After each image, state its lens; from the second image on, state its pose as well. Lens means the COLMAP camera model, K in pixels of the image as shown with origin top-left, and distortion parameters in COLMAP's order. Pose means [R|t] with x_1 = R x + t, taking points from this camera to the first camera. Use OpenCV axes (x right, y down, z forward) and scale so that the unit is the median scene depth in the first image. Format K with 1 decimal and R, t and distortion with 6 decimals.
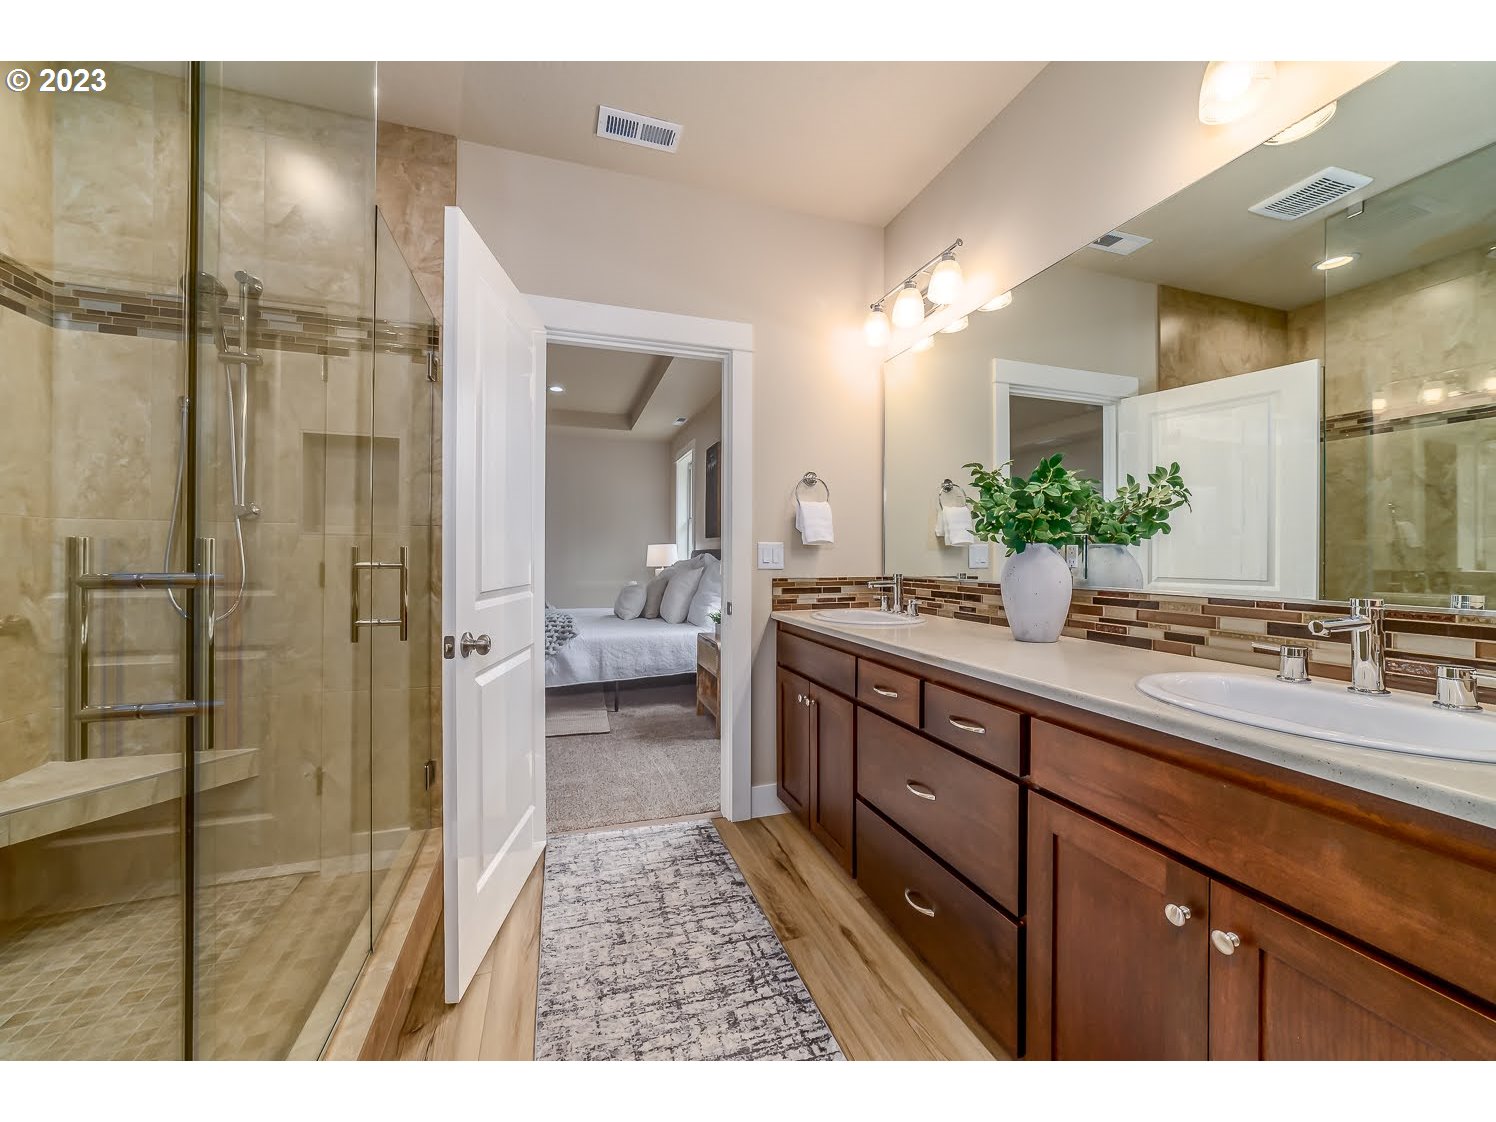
lens RADIAL K [[579.1, 0, 746.4], [0, 579.1, 557.8], [0, 0, 1]] dist [0.000008, 0.000384]
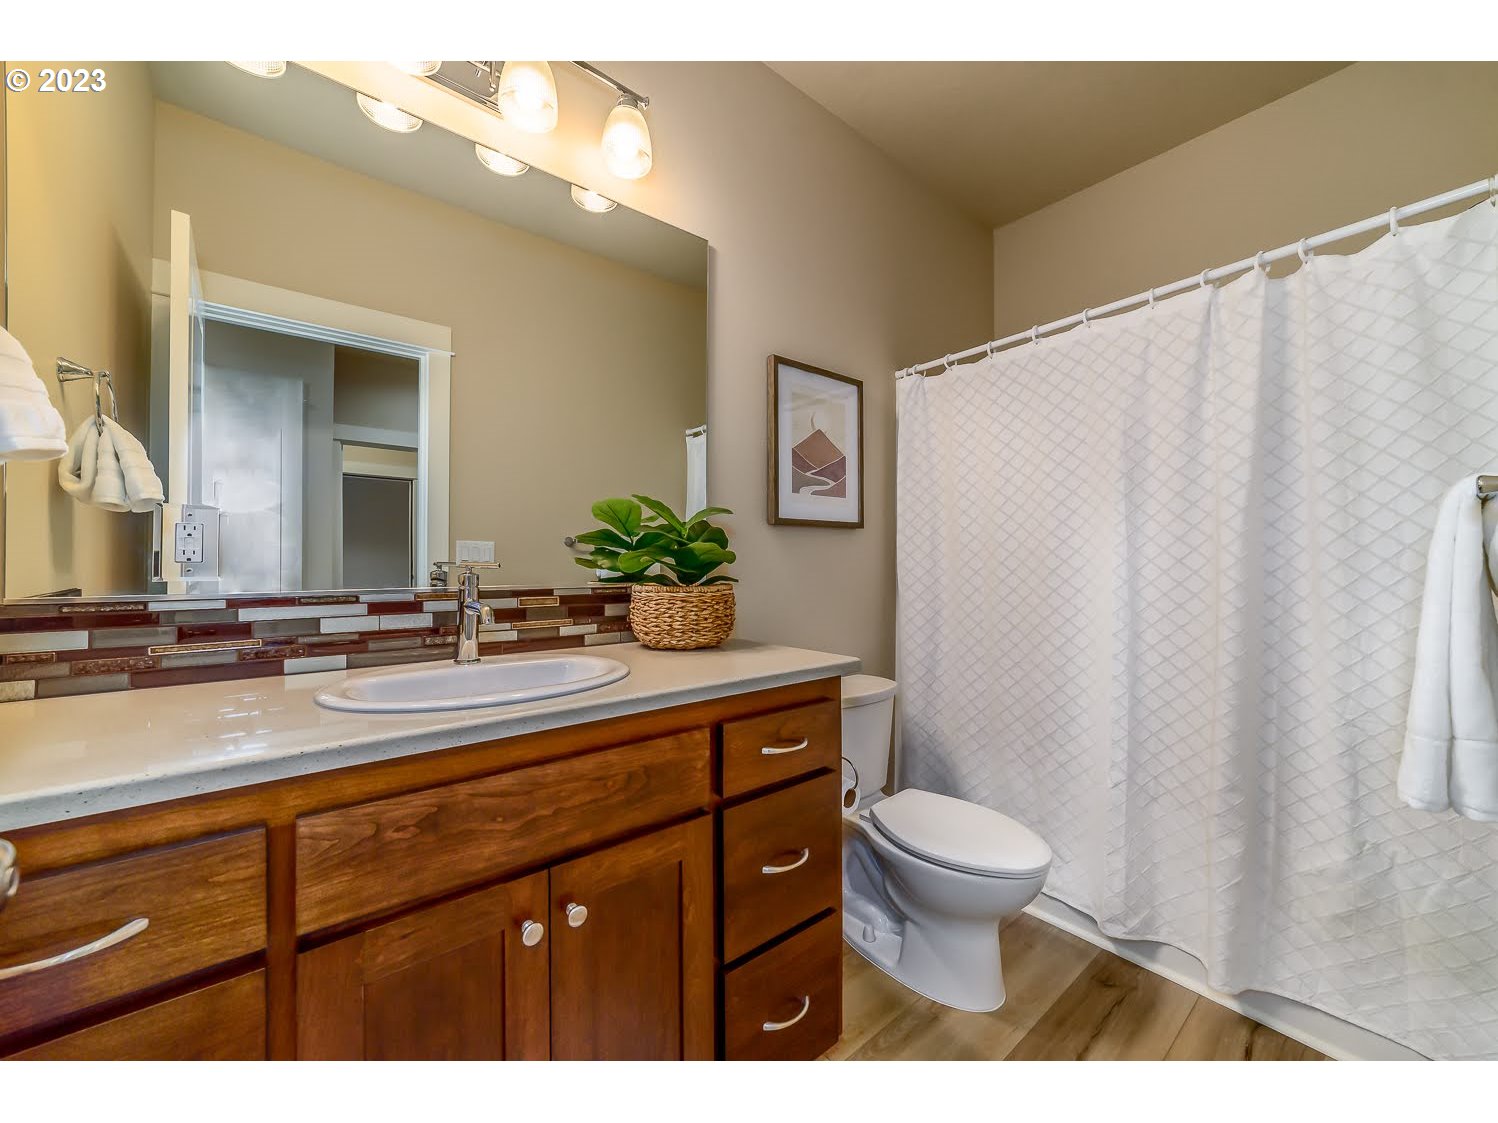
lens RADIAL K [[579.9, 0, 747.4], [0, 579.9, 558.2], [0, 0, 1]] dist [0.000008, 0.000384]
pose [[-0.365227, 0.001302, 0.930917, -0.291826], [0.004494, 0.999990, 0.000364, 0.008898], [-0.930907, 0.004317, -0.365230, 1.007084]]
